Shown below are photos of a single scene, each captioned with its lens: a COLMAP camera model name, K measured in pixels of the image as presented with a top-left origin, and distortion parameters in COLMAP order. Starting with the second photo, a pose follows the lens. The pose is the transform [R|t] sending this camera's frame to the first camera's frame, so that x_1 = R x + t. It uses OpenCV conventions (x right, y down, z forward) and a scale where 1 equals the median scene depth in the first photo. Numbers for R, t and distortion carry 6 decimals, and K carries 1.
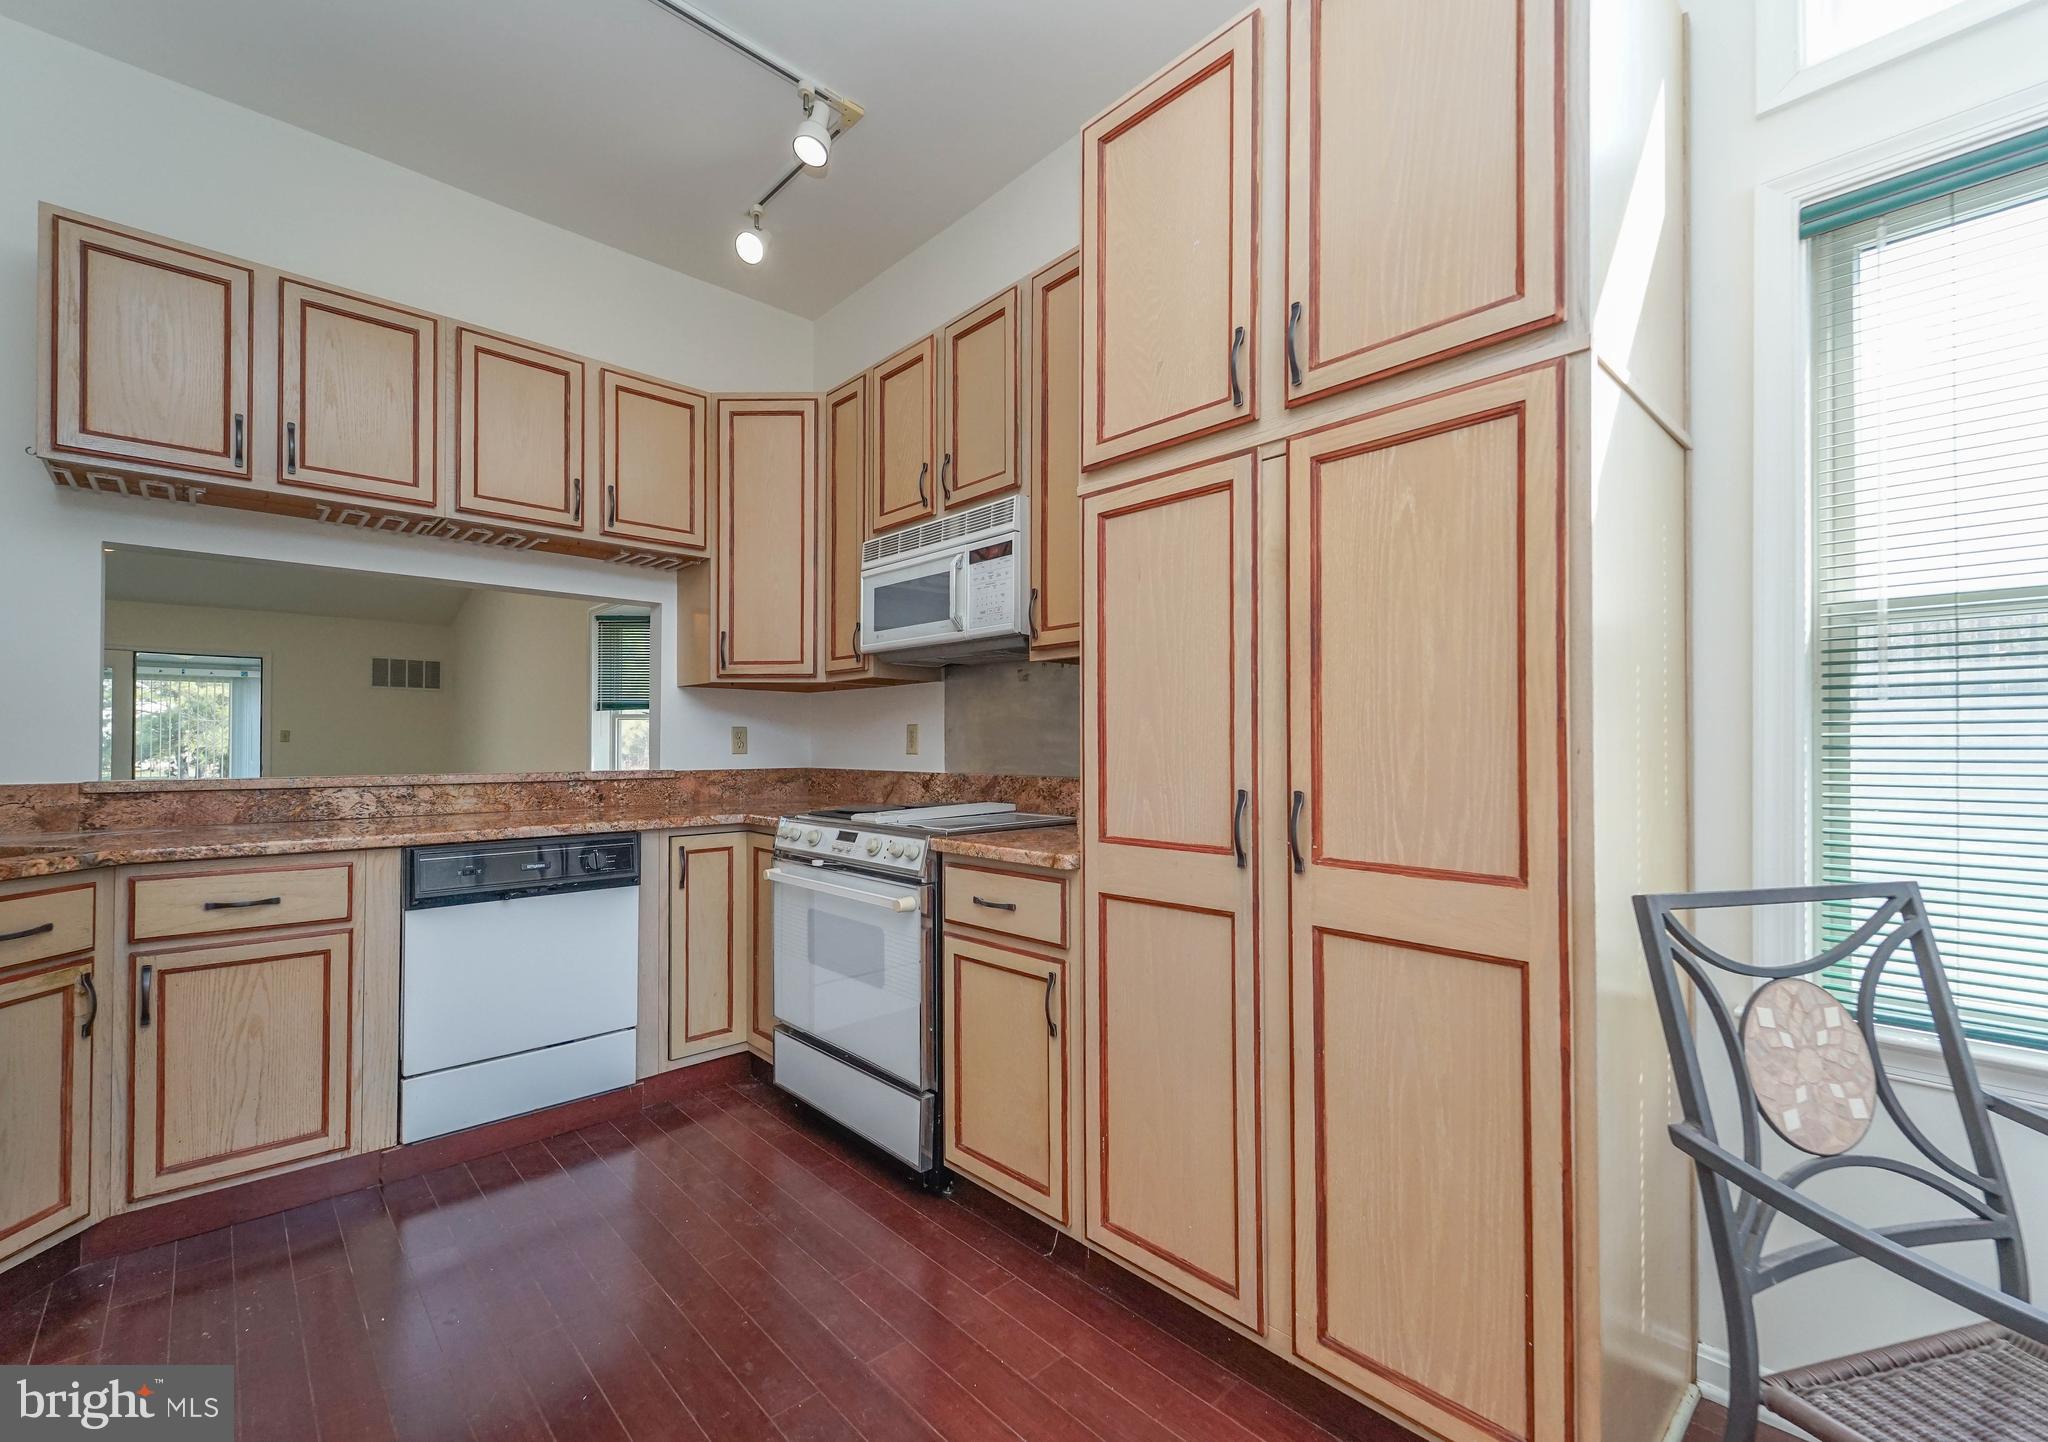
lens RADIAL K [[865.5, 0, 1020.4], [0, 865.5, 736.9], [0, 0, 1]] dist [0.000992, 0.000084]
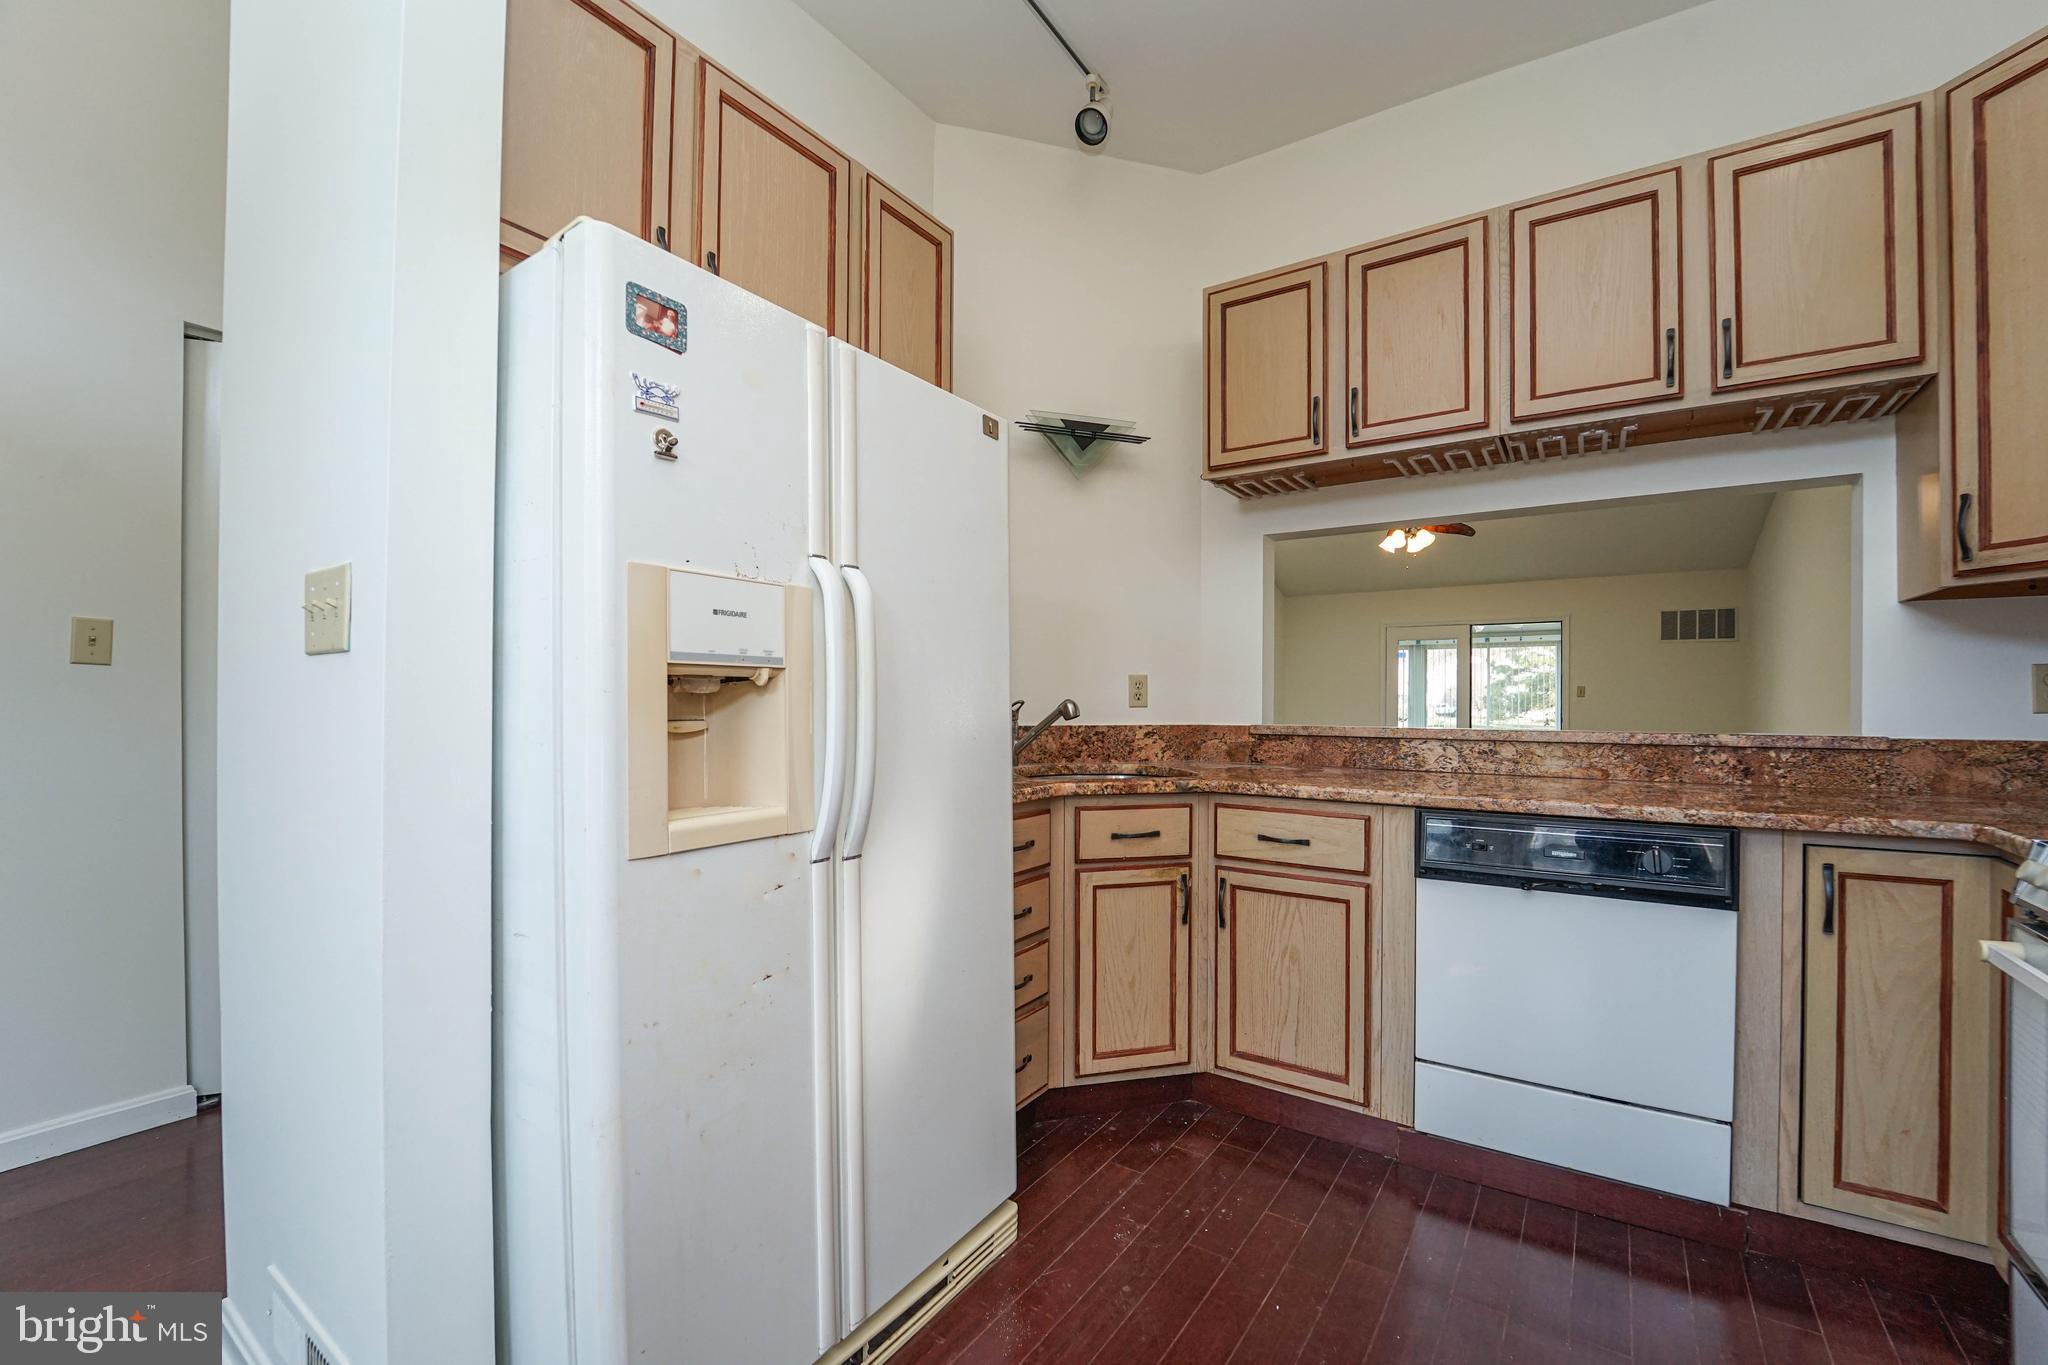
lens RADIAL K [[834.8, 0, 1027.0], [0, 834.8, 700.1], [0, 0, 1]] dist [-0.024387, 0.000203]
pose [[0.212296, 0.001318, -0.977205, 0.047065], [0.005767, 0.999980, 0.002602, 0.008586], [0.977188, -0.006188, 0.212284, 0.356528]]
